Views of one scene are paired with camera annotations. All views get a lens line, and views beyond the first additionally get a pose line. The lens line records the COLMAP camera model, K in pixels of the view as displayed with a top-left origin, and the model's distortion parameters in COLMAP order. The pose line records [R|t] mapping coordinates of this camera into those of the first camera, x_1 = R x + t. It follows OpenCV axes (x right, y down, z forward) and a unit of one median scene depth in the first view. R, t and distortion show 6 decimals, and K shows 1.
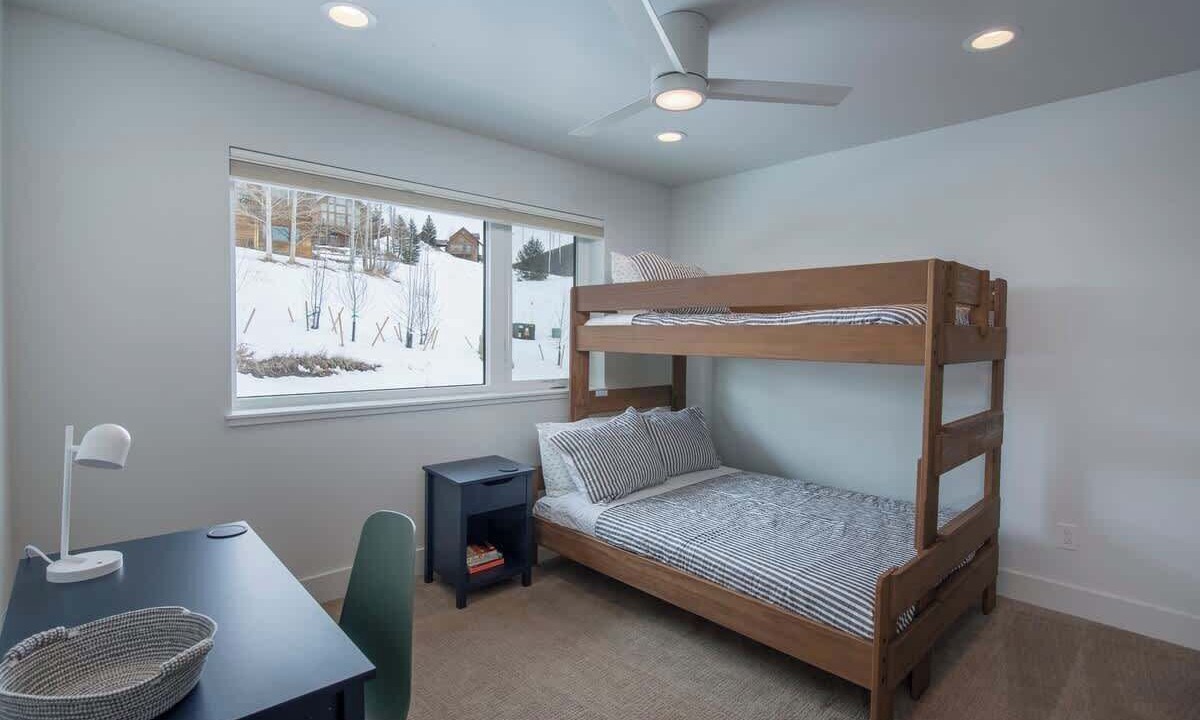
lens RADIAL K [[565.5, 0, 600.0], [0, 565.5, 360.0], [0, 0, 1]] dist [-0.001123, 0.000111]
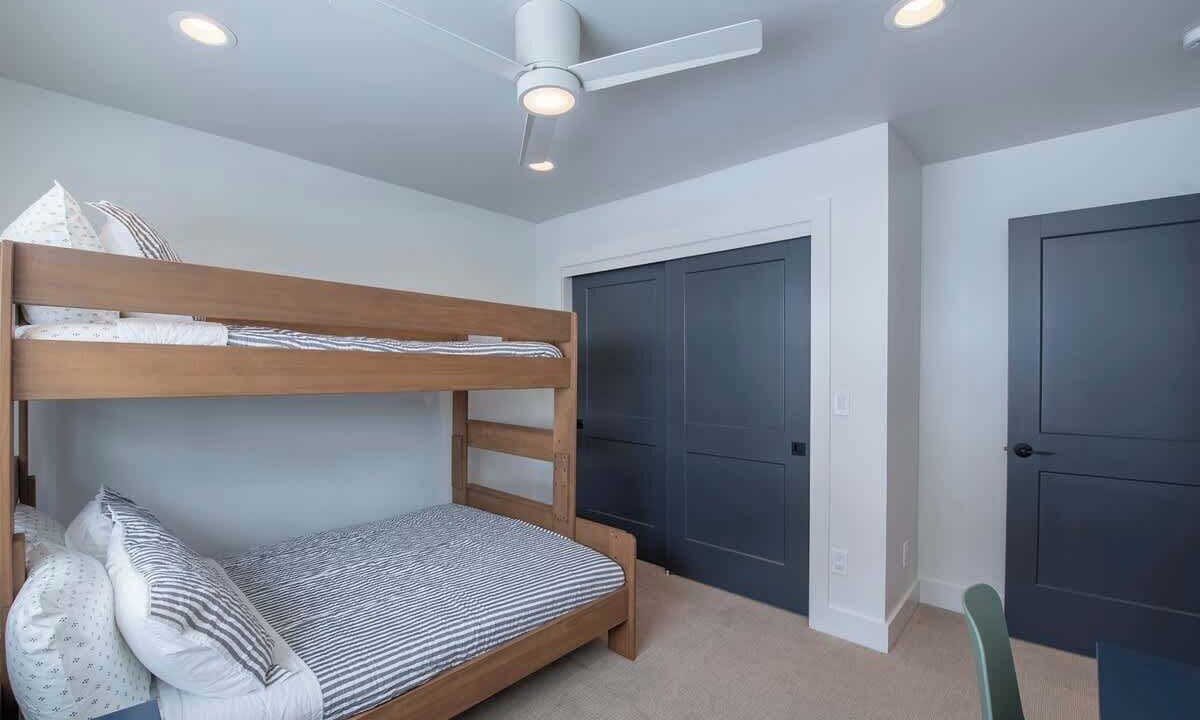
lens RADIAL K [[519.6, 0, 600.0], [0, 519.6, 360.0], [0, 0, 1]] dist [0.026518, -0.019820]
pose [[-0.060226, -0.001512, 0.998184, -0.607336], [0.024637, 0.999692, 0.003000, -0.051193], [-0.997881, 0.024773, -0.060170, 0.844231]]
